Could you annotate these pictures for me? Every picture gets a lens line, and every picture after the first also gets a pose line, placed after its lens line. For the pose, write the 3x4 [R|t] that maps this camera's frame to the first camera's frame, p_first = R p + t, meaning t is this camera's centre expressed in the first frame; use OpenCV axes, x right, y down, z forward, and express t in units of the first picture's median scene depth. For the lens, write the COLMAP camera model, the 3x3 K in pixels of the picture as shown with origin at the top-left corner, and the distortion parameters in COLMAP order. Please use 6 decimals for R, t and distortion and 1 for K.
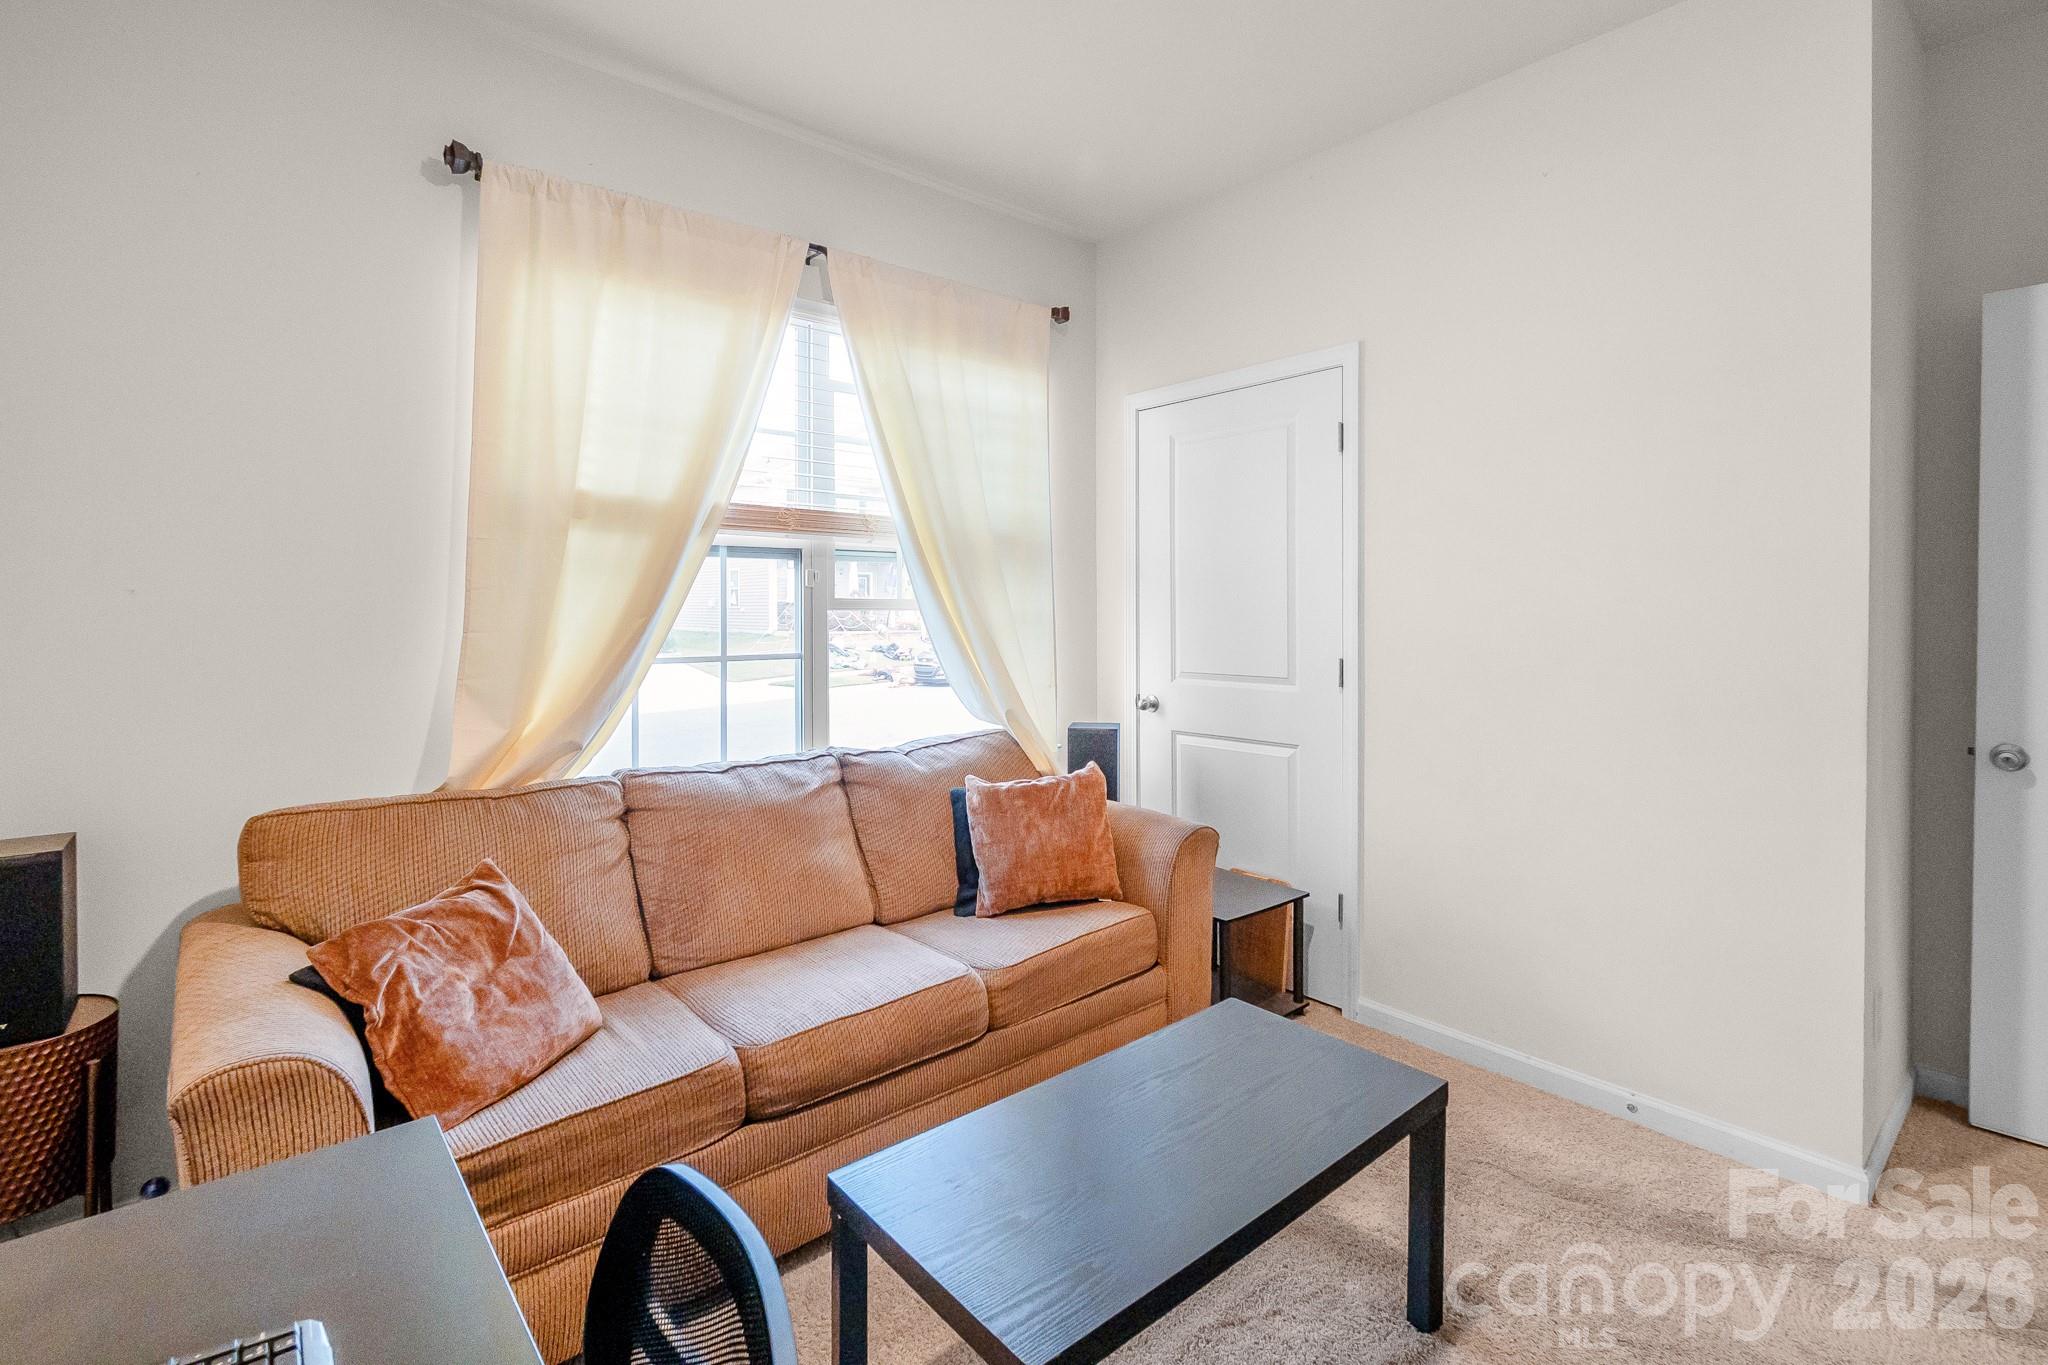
lens RADIAL K [[947.0, 0, 1016.8], [0, 947.0, 616.0], [0, 0, 1]] dist [0.002388, 0.000277]
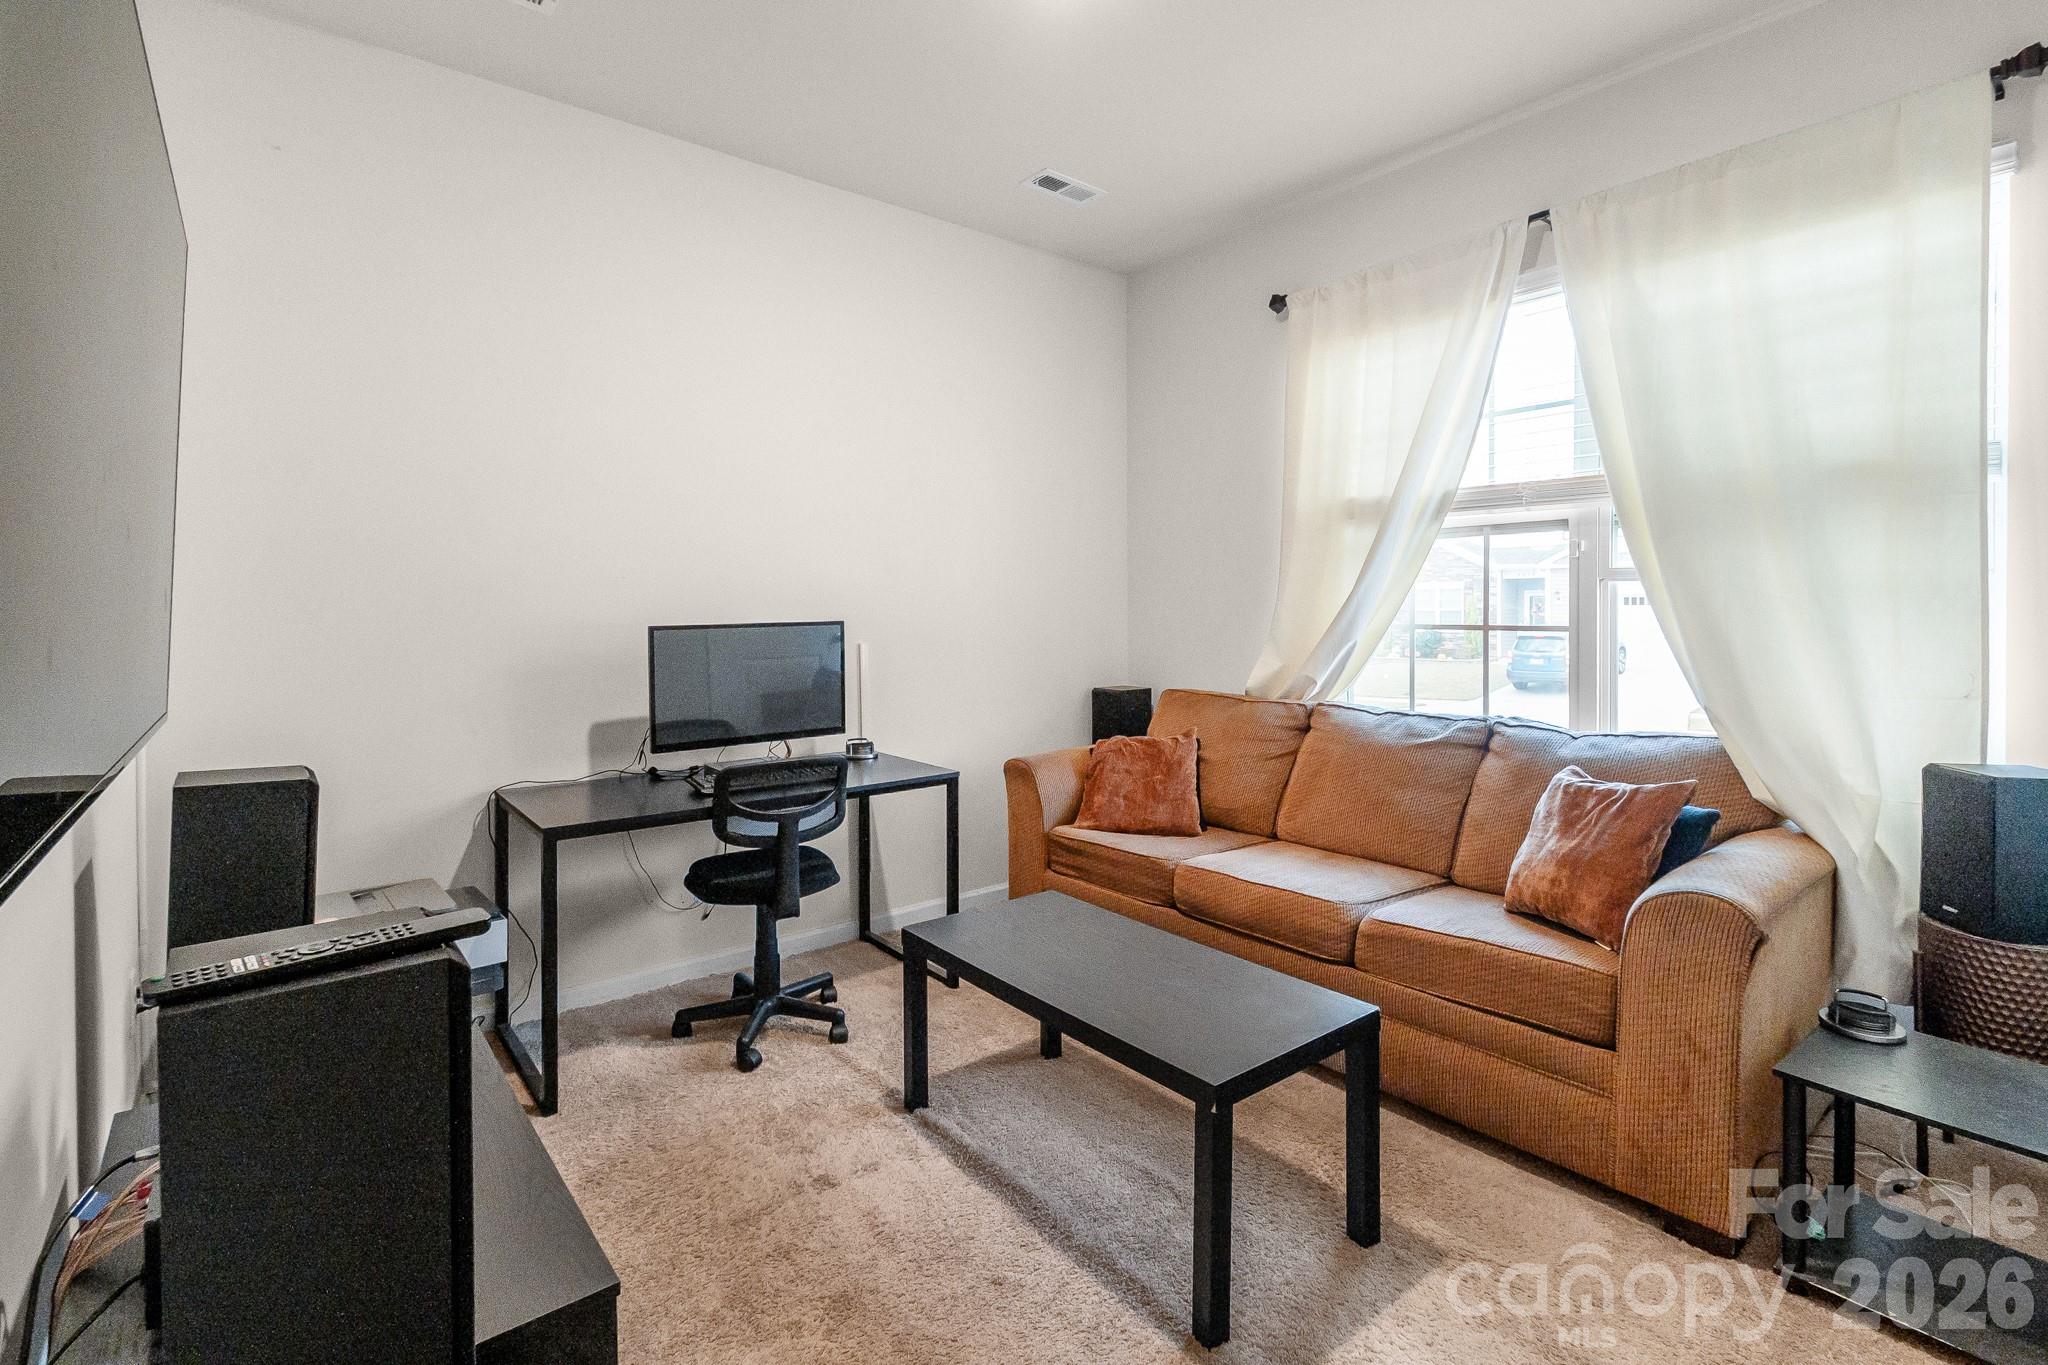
lens RADIAL K [[947.0, 0, 1016.8], [0, 947.0, 616.0], [0, 0, 1]] dist [0.002388, 0.000277]
pose [[-0.047193, 0.009635, -0.998839, 0.911196], [-0.004409, 0.999942, 0.009854, 0.025893], [0.998876, 0.004869, -0.047148, 0.569914]]
